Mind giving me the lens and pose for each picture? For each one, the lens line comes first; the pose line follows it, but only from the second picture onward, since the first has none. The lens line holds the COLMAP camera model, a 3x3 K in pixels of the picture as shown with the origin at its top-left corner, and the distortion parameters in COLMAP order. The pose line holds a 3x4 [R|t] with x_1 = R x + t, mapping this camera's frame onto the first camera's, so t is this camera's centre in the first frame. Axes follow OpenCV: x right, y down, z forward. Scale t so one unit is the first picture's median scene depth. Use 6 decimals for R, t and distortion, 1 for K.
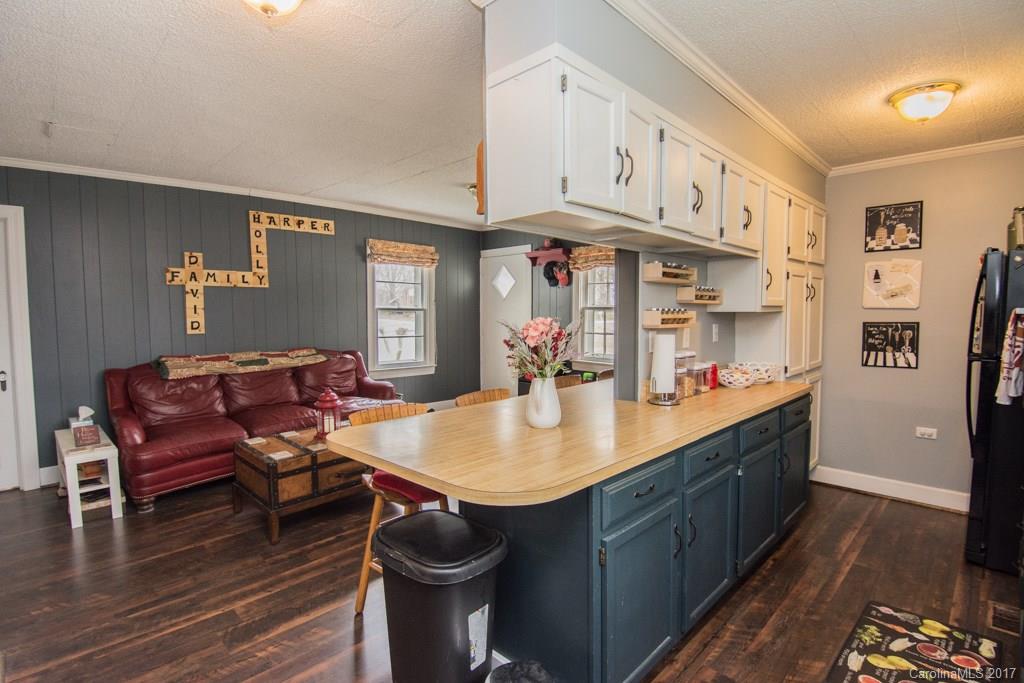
lens RADIAL K [[498.1, 0, 513.6], [0, 498.1, 343.9], [0, 0, 1]] dist [0.000719, -0.011005]
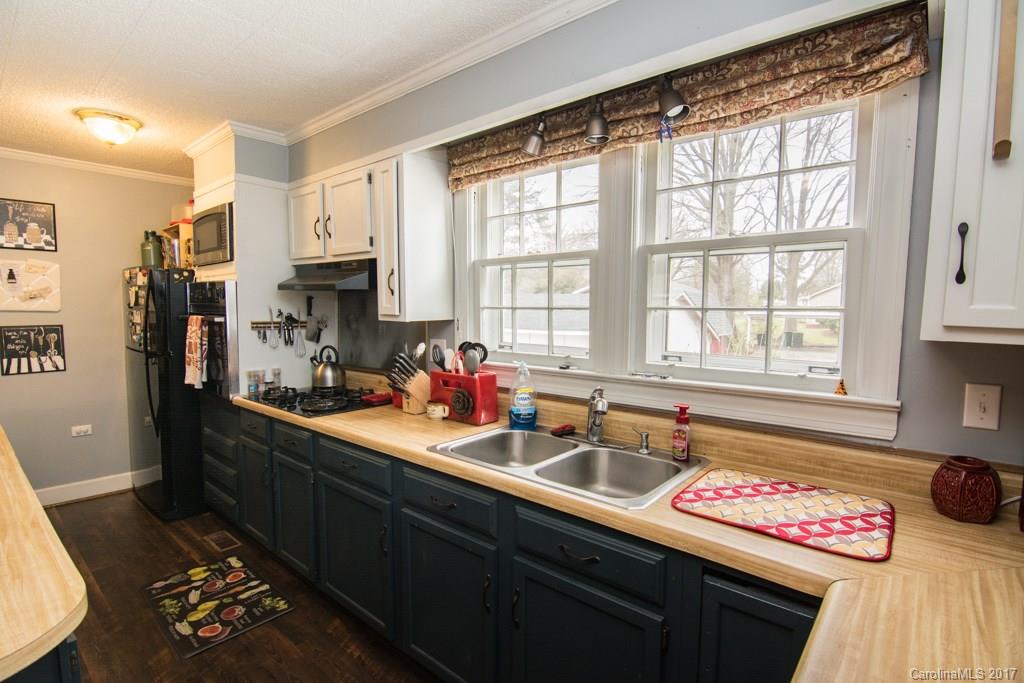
lens RADIAL K [[498.1, 0, 513.6], [0, 498.1, 343.9], [0, 0, 1]] dist [0.000719, -0.011005]
pose [[-0.060414, -0.075578, 0.995308, -0.348804], [0.049741, 0.995663, 0.078625, -0.054792], [-0.996933, 0.054258, -0.056393, 0.200560]]
